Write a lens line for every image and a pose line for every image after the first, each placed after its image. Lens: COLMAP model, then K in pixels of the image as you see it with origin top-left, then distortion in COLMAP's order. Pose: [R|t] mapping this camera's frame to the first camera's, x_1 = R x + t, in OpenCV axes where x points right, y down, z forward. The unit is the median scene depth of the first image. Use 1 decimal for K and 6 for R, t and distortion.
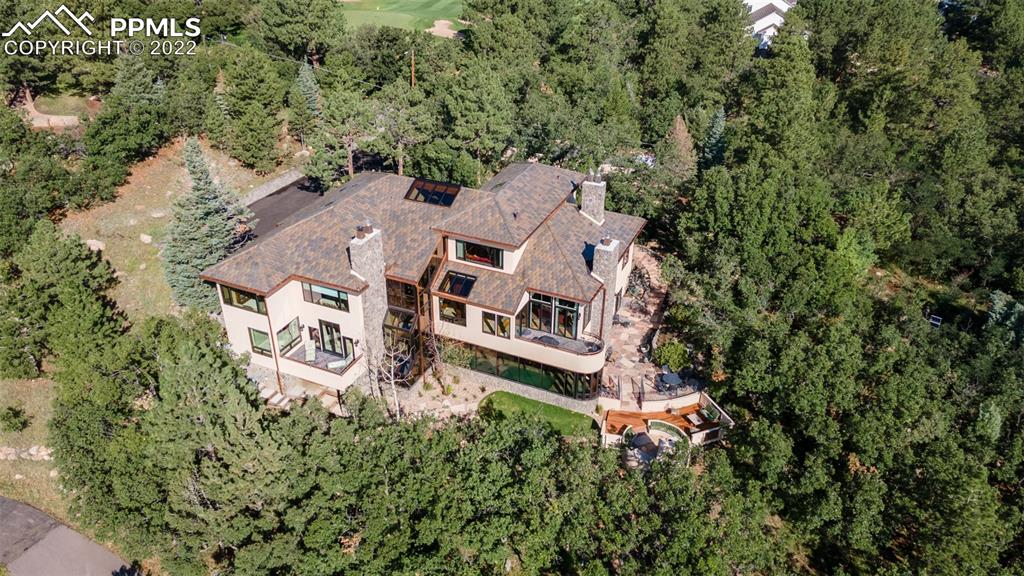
lens RADIAL K [[747.3, 0, 514.1], [0, 747.3, 287.2], [0, 0, 1]] dist [0.038482, 0.002270]
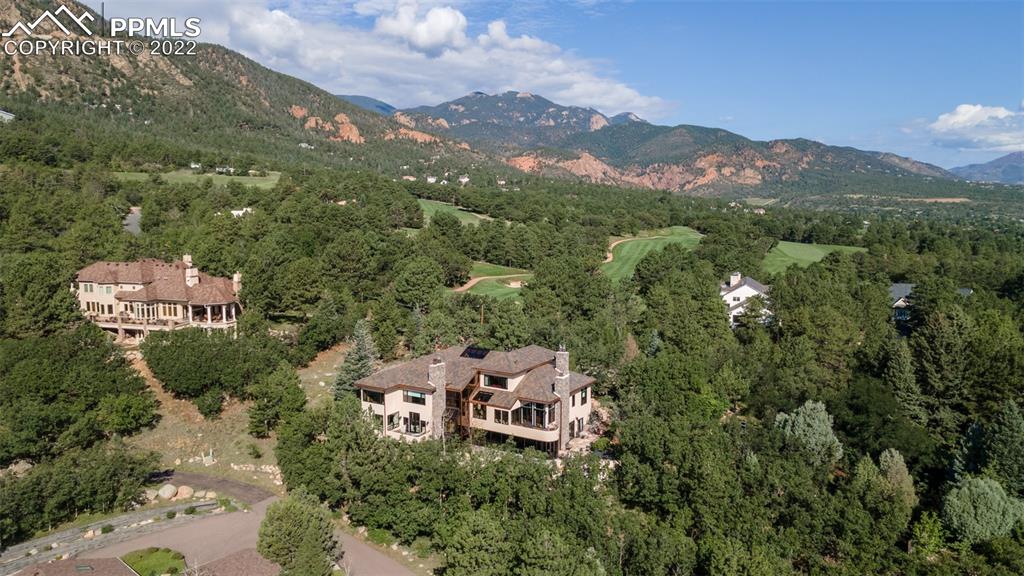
lens RADIAL K [[747.3, 0, 511.5], [0, 747.3, 286.8], [0, 0, 1]] dist [0.038482, 0.002270]
pose [[0.990835, 0.007553, -0.134865, 0.246470], [-0.061019, 0.915782, -0.397013, 0.484827], [0.120509, 0.401604, 0.907850, -0.809125]]
